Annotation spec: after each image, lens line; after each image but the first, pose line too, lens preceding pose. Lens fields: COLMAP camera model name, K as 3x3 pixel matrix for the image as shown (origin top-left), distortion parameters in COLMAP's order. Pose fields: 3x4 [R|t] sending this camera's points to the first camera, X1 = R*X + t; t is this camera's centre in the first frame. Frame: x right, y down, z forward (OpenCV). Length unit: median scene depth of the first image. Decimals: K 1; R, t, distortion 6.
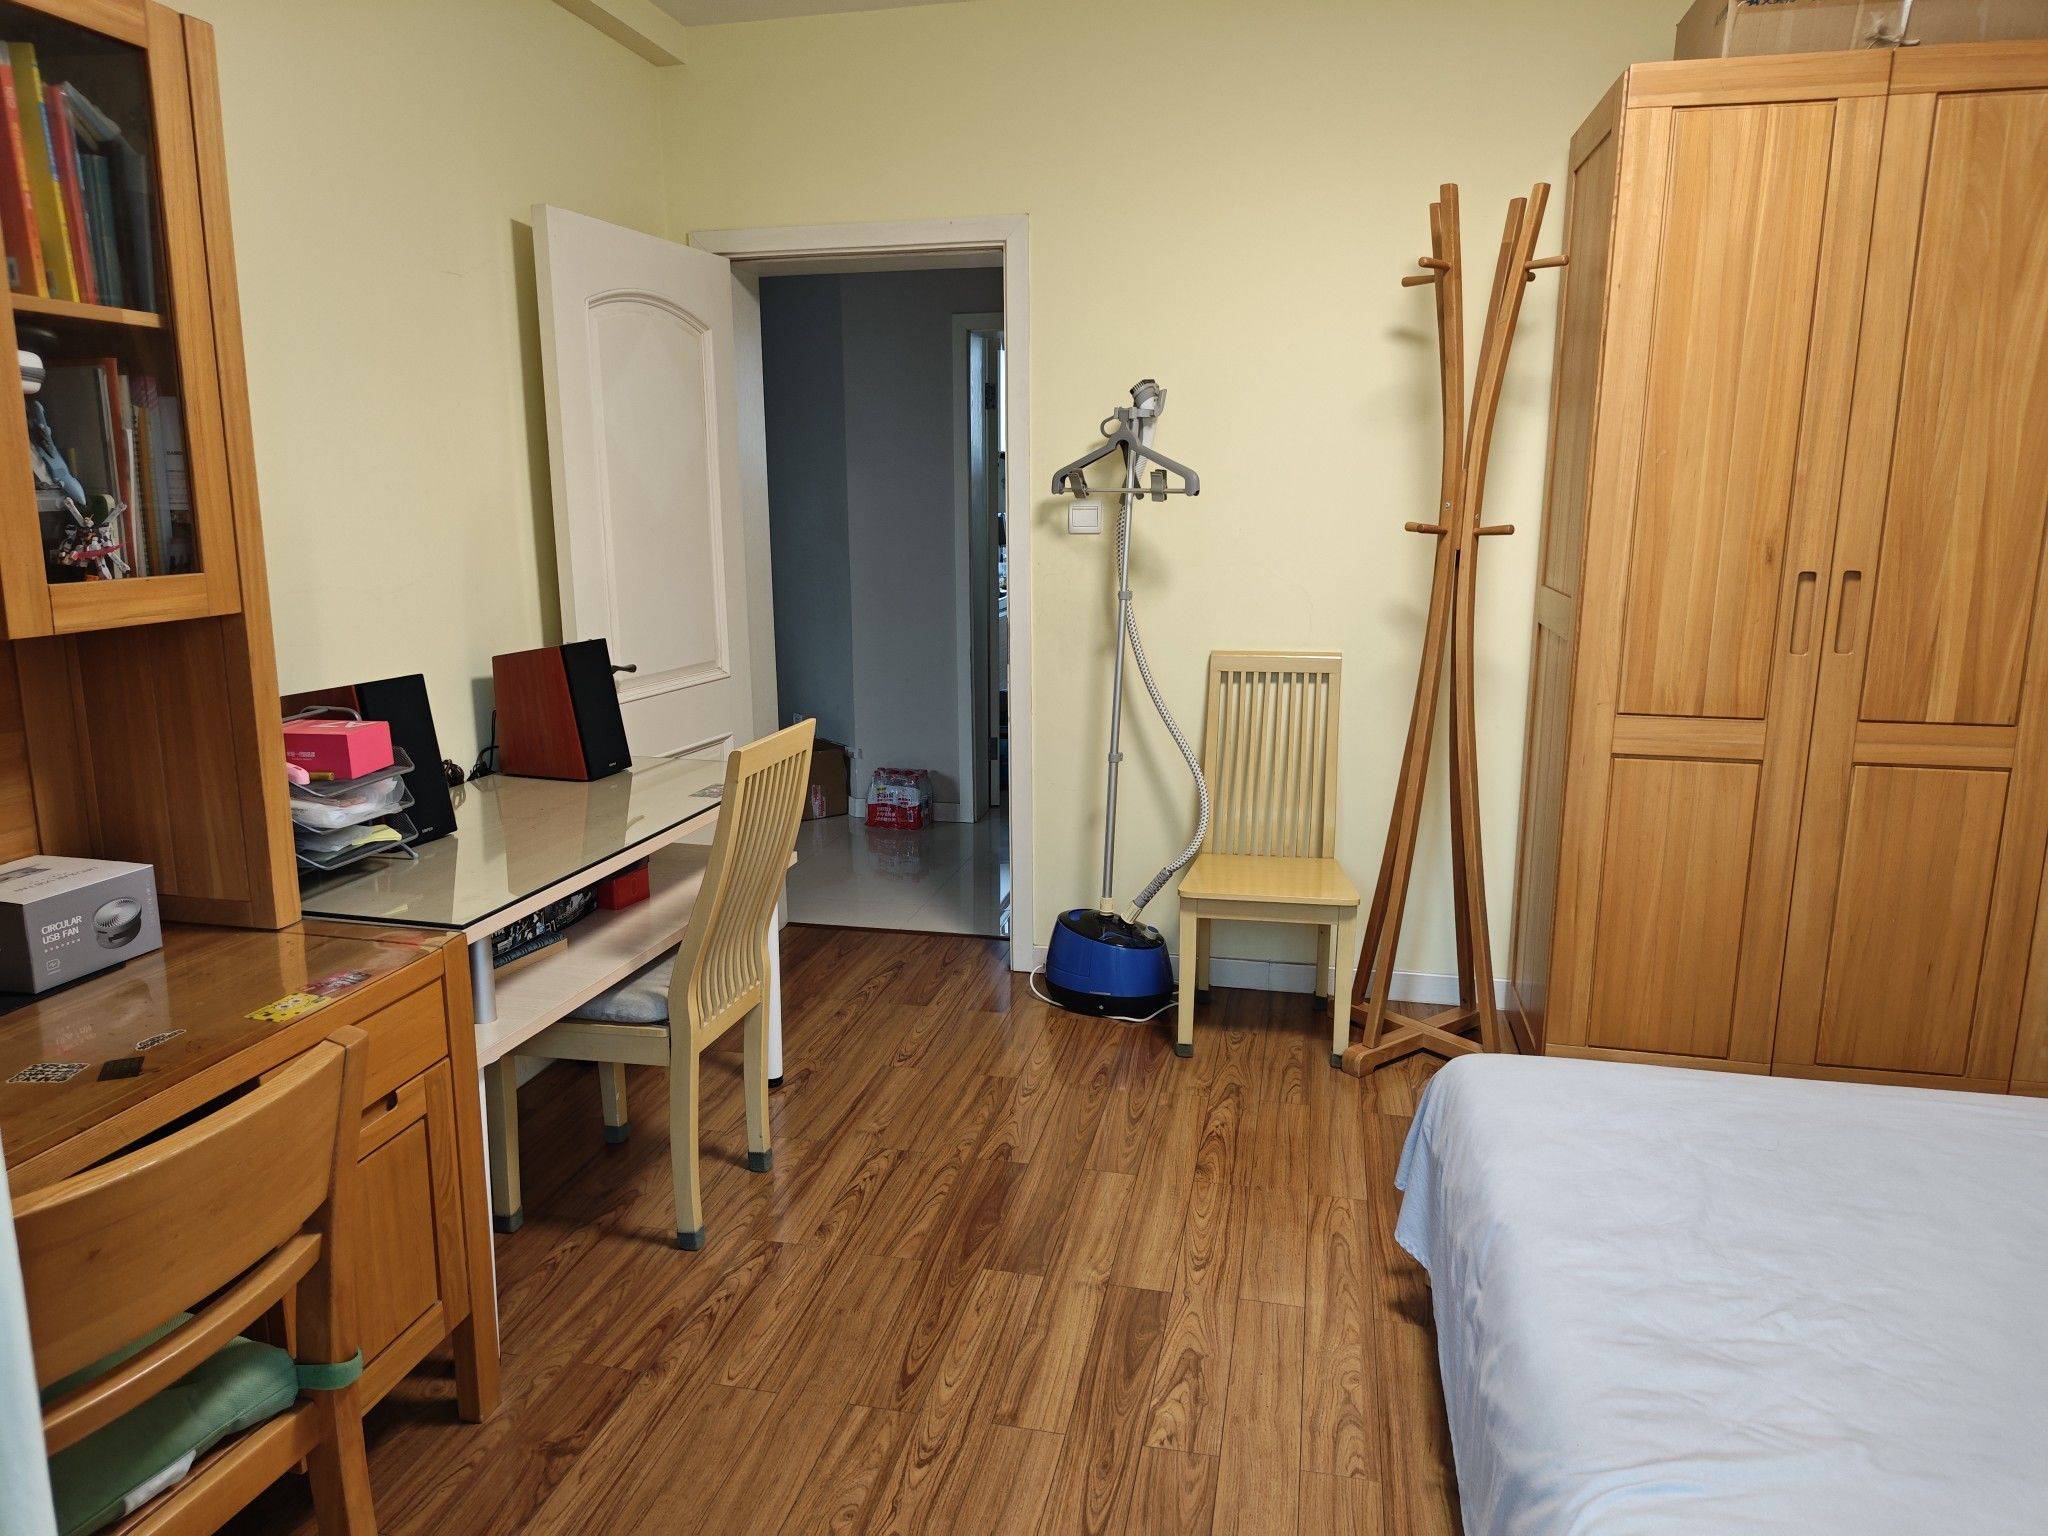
lens RADIAL K [[1396.3, 0, 1005.3], [0, 1396.3, 763.3], [0, 0, 1]] dist [0.035320, -0.030630]
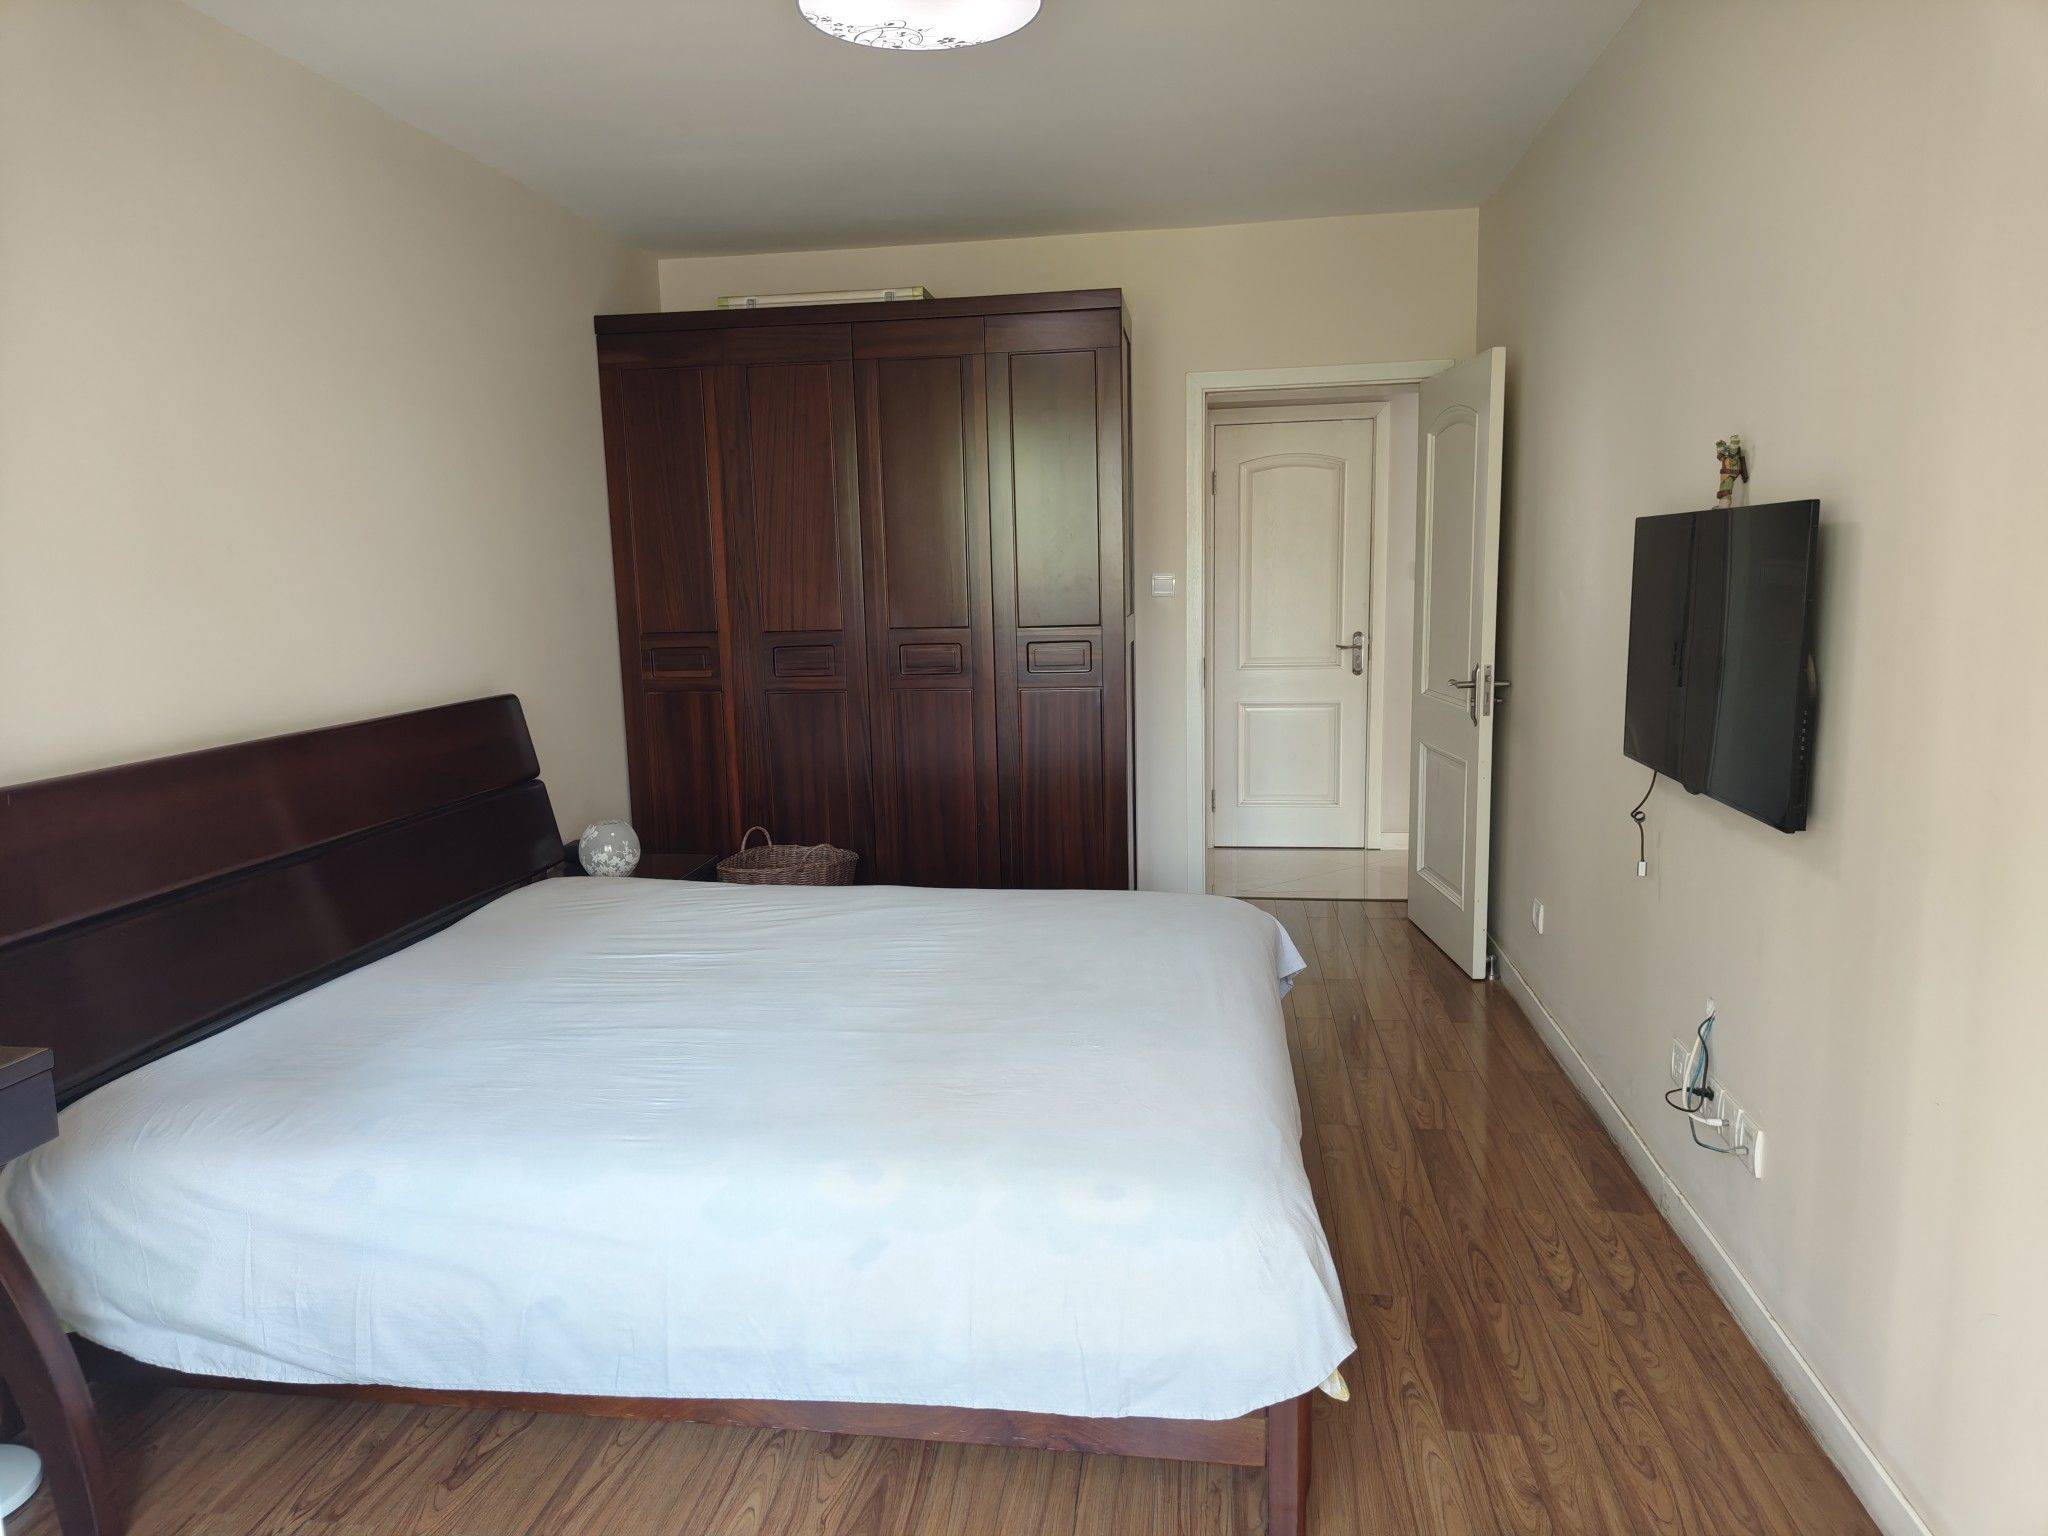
lens RADIAL K [[1396.3, 0, 1005.3], [0, 1396.3, 767.6], [0, 0, 1]] dist [0.035320, -0.030630]
pose [[-0.996542, 0.034455, -0.075613, 0.721233], [0.007775, 0.944652, 0.327982, -0.355768], [0.082728, 0.326260, -0.941653, 1.840449]]
